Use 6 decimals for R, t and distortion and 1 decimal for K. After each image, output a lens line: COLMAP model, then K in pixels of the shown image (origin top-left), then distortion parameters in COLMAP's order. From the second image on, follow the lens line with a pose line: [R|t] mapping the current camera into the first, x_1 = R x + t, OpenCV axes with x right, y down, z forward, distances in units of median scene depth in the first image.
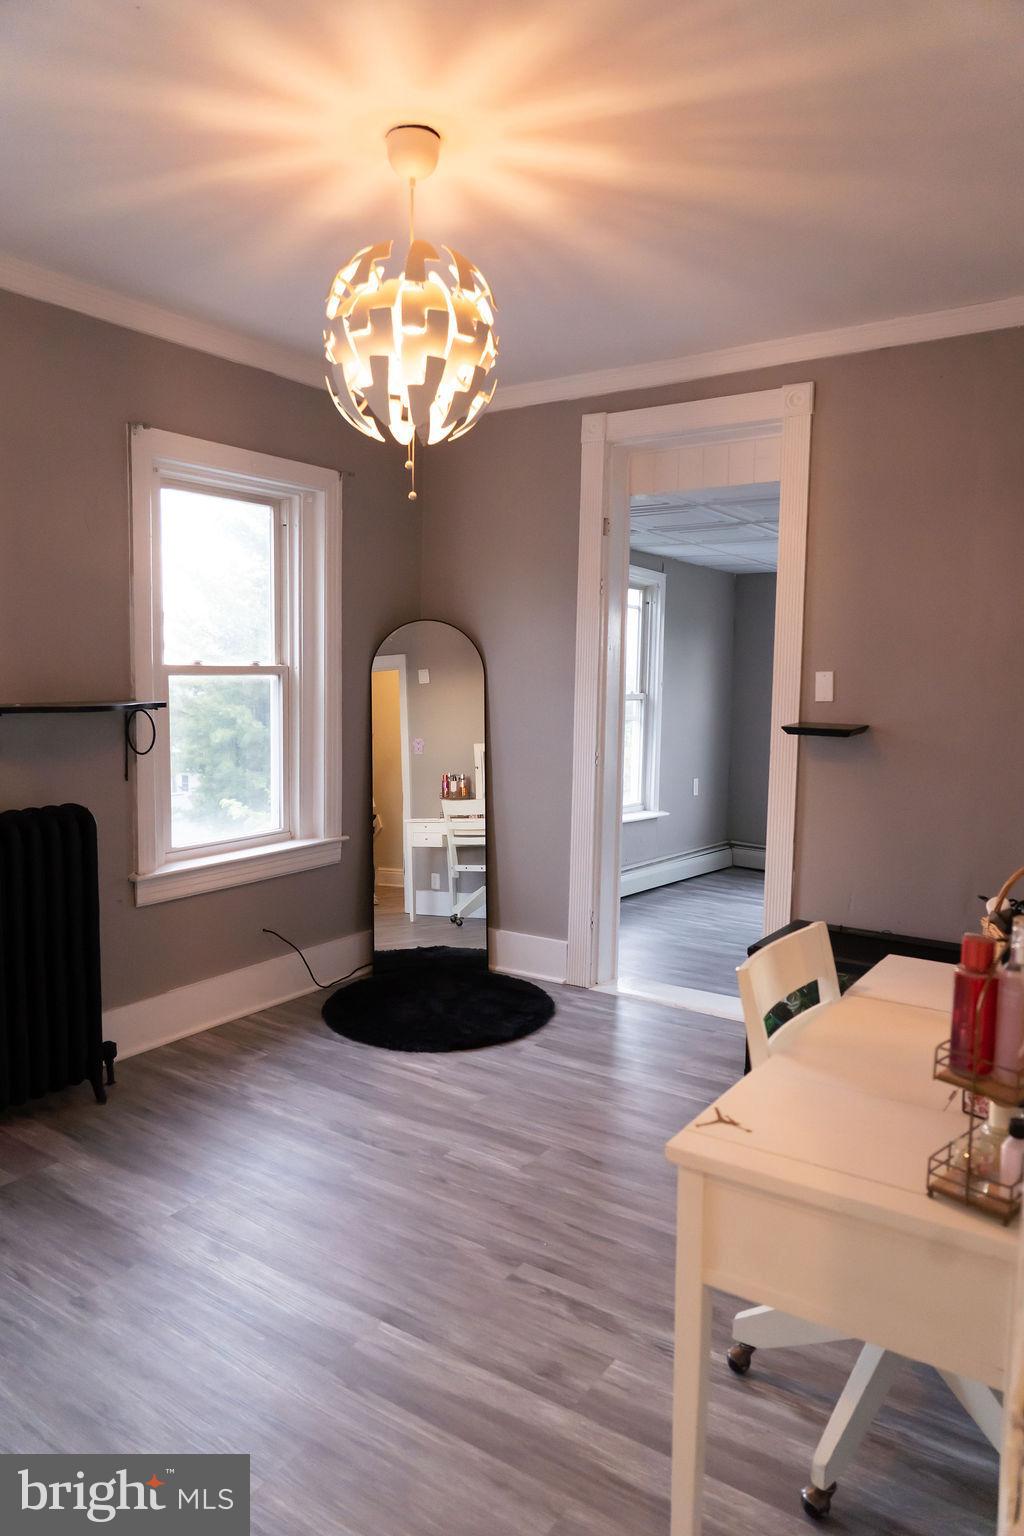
lens RADIAL K [[1050.0, 0, 518.3], [0, 1050.0, 768.2], [0, 0, 1]] dist [-0.007463, 0.008202]
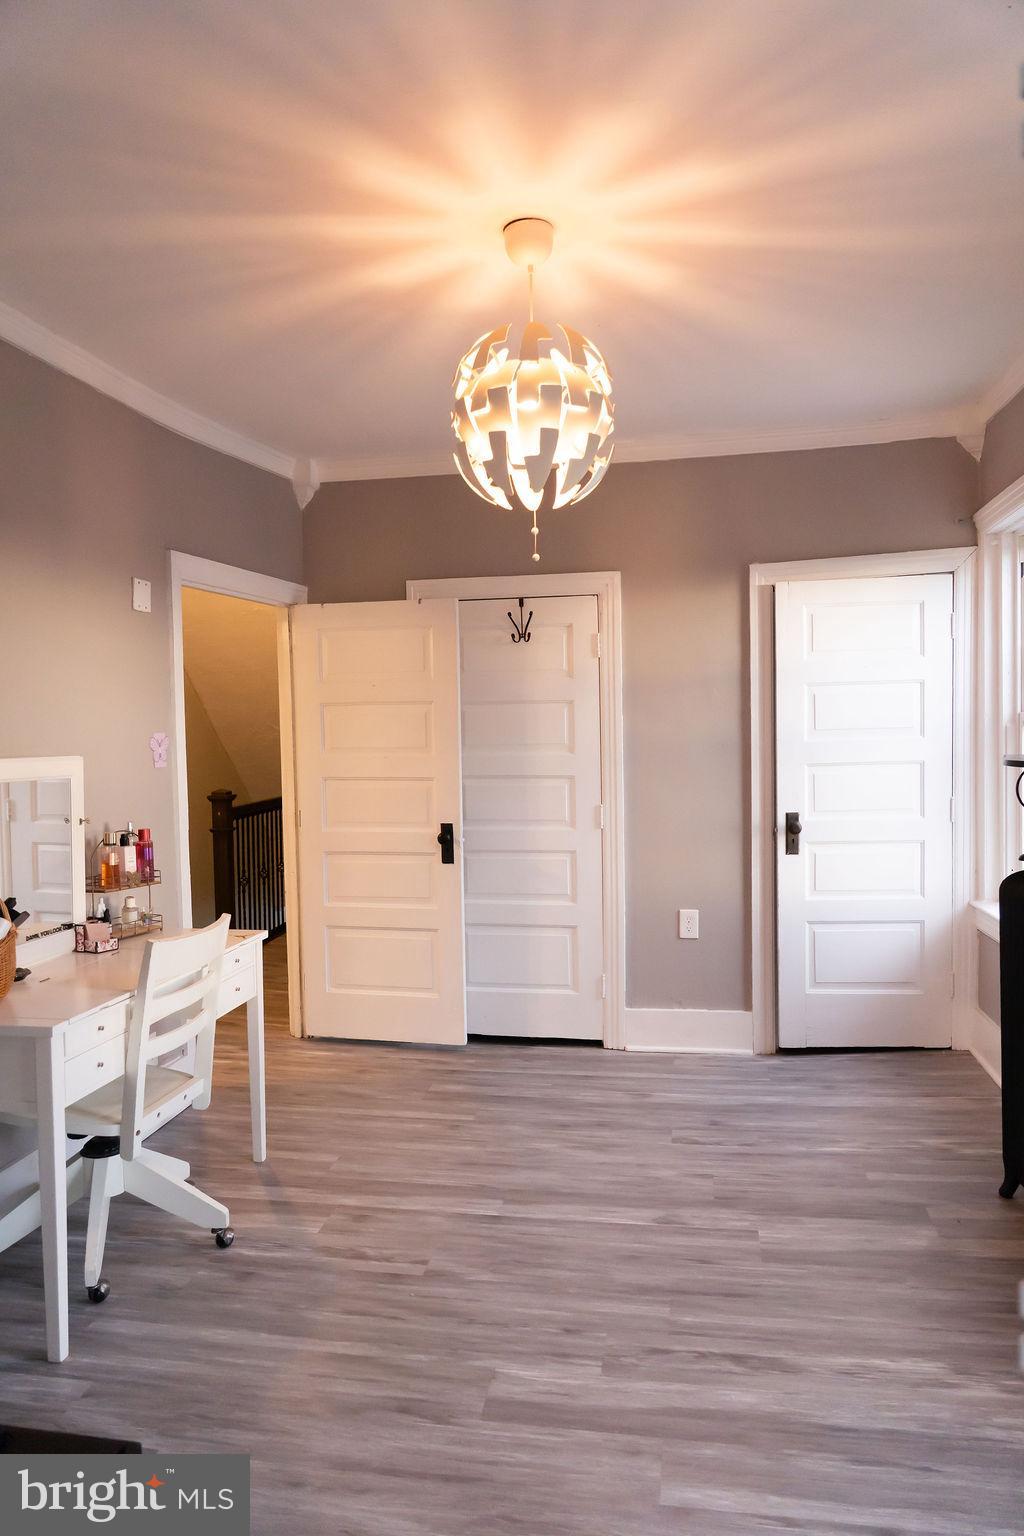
lens RADIAL K [[1050.0, 0, 518.3], [0, 1050.0, 768.2], [0, 0, 1]] dist [-0.007463, 0.008202]
pose [[-0.910457, 0.019557, -0.413140, 0.340735], [-0.033332, 0.992163, 0.120421, -0.170522], [0.412258, 0.123409, -0.902670, 1.902036]]
